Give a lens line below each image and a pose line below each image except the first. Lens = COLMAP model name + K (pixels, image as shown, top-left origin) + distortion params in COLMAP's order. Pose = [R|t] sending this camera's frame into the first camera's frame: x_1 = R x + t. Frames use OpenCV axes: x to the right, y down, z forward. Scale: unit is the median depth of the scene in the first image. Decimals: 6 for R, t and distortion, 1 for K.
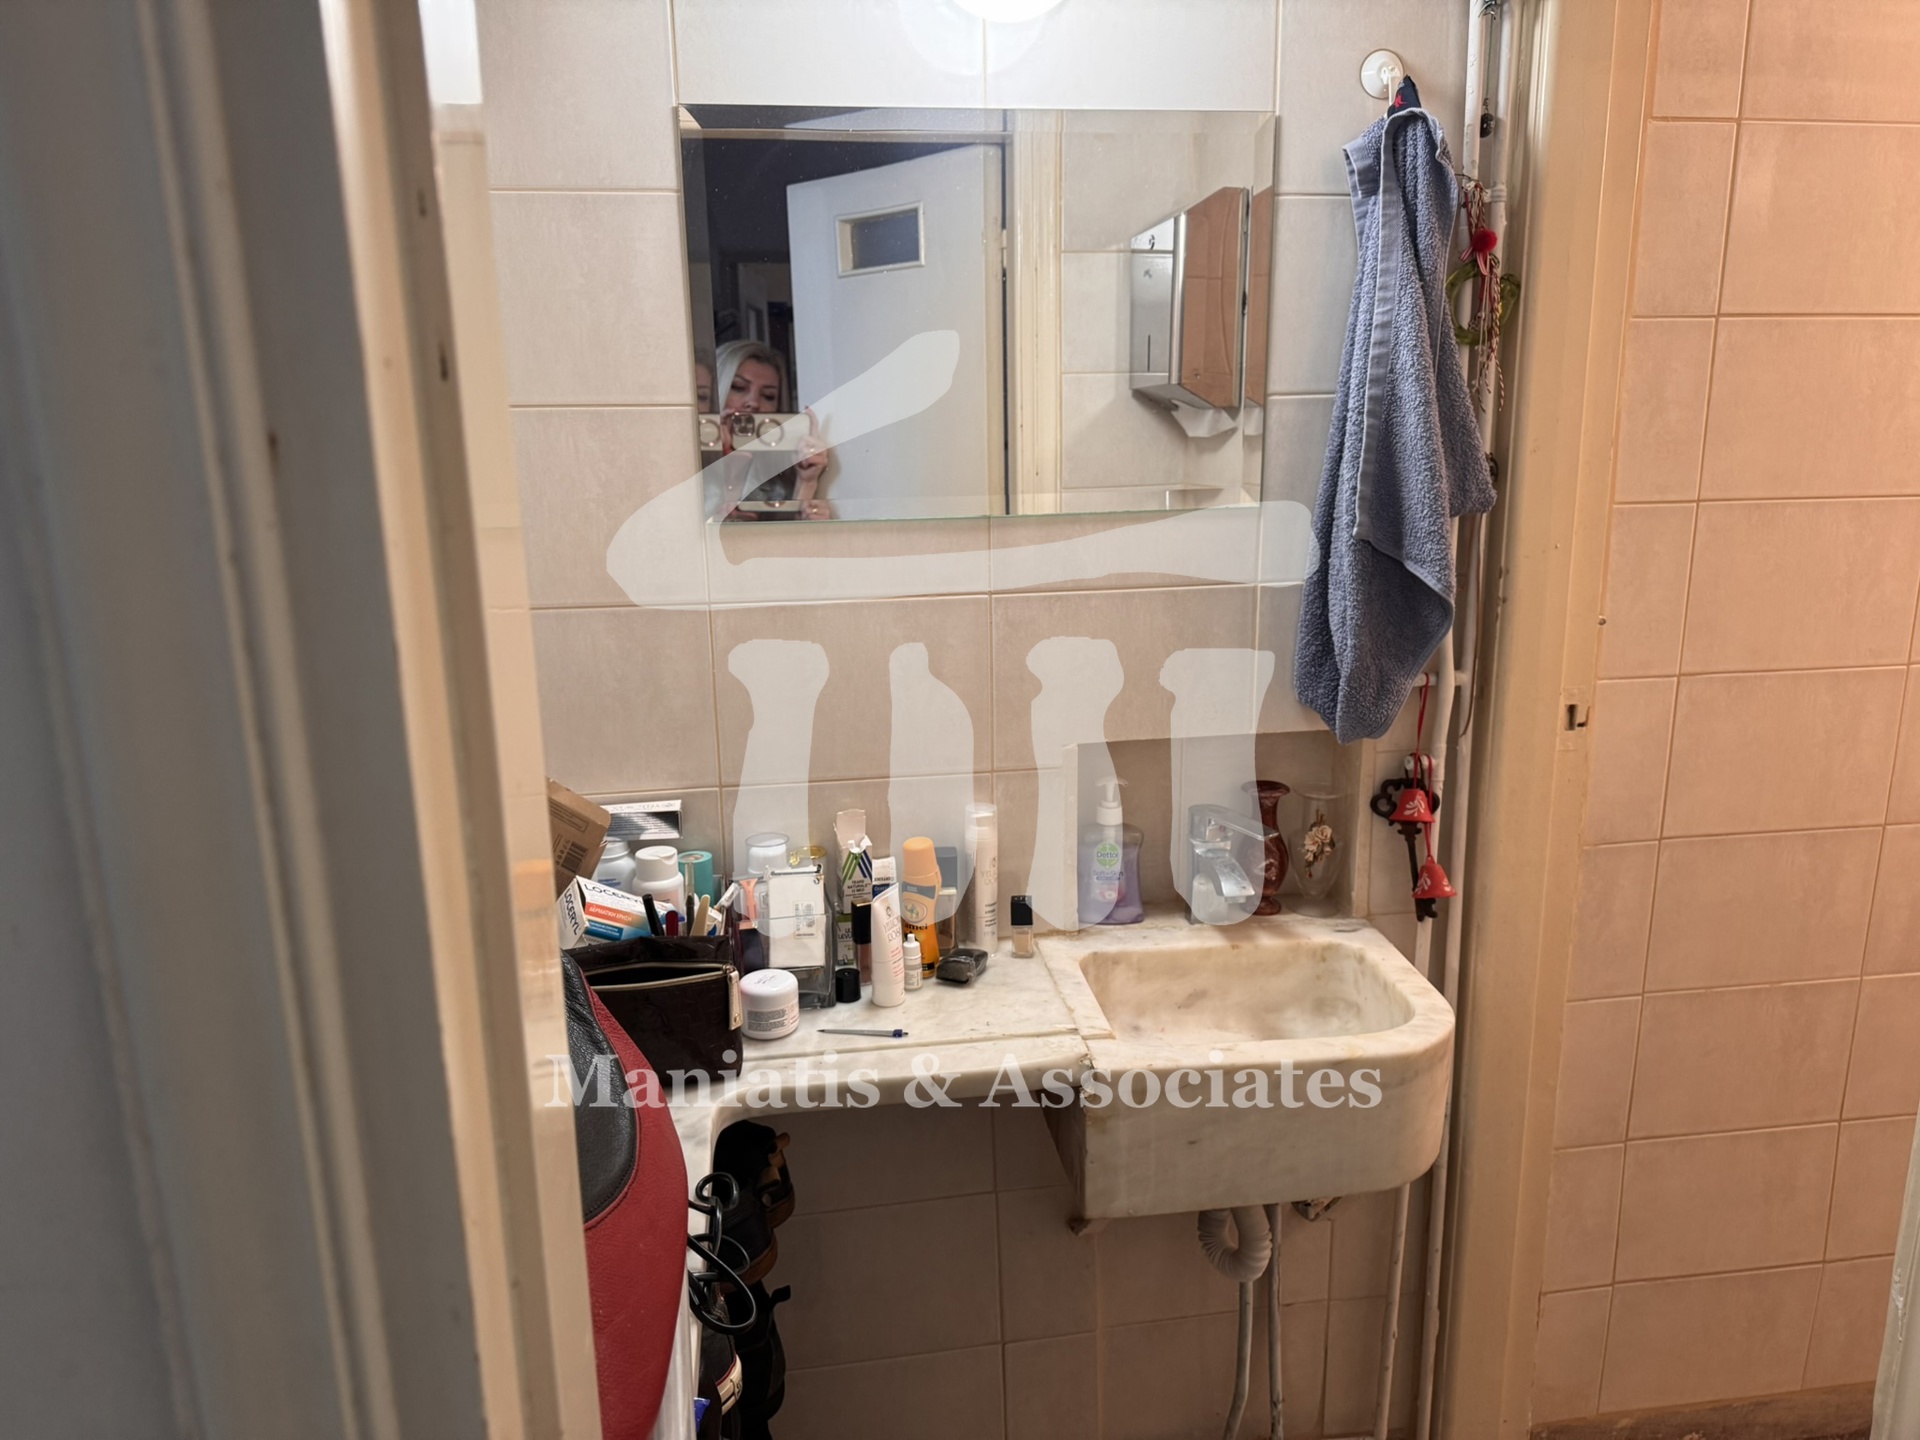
lens RADIAL K [[1339.2, 0, 949.6], [0, 1339.2, 719.5], [0, 0, 1]] dist [0.041800, -0.053816]
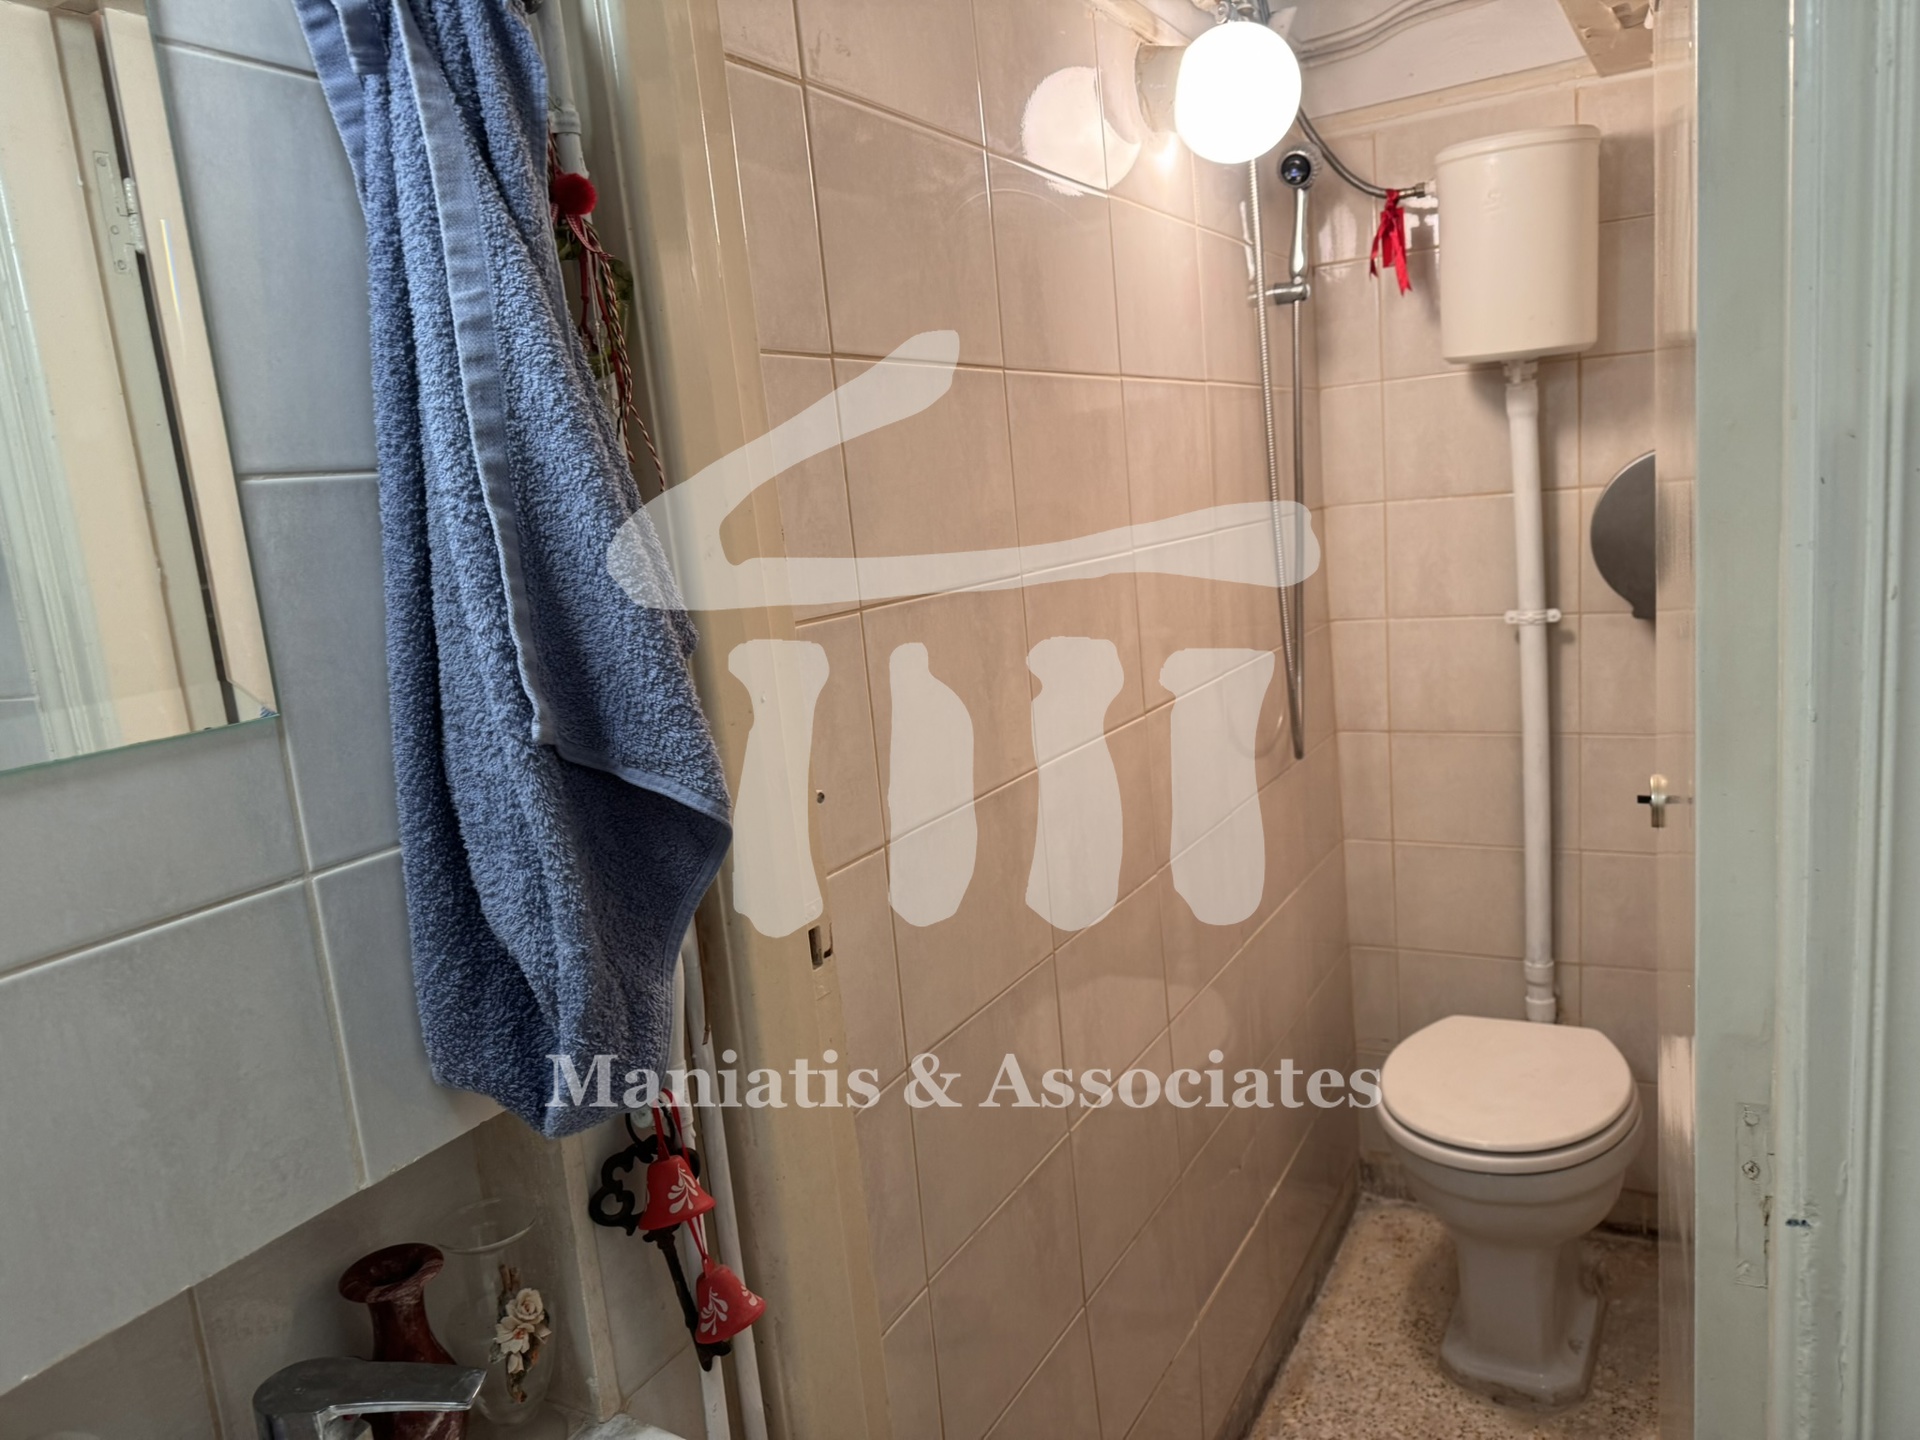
lens RADIAL K [[1339.2, 0, 949.6], [0, 1339.2, 719.5], [0, 0, 1]] dist [0.041800, -0.053816]
pose [[0.613688, -0.173882, 0.770164, 0.019623], [0.262015, 0.965021, 0.009095, -0.107259], [-0.744806, 0.196213, 0.637781, 0.564060]]
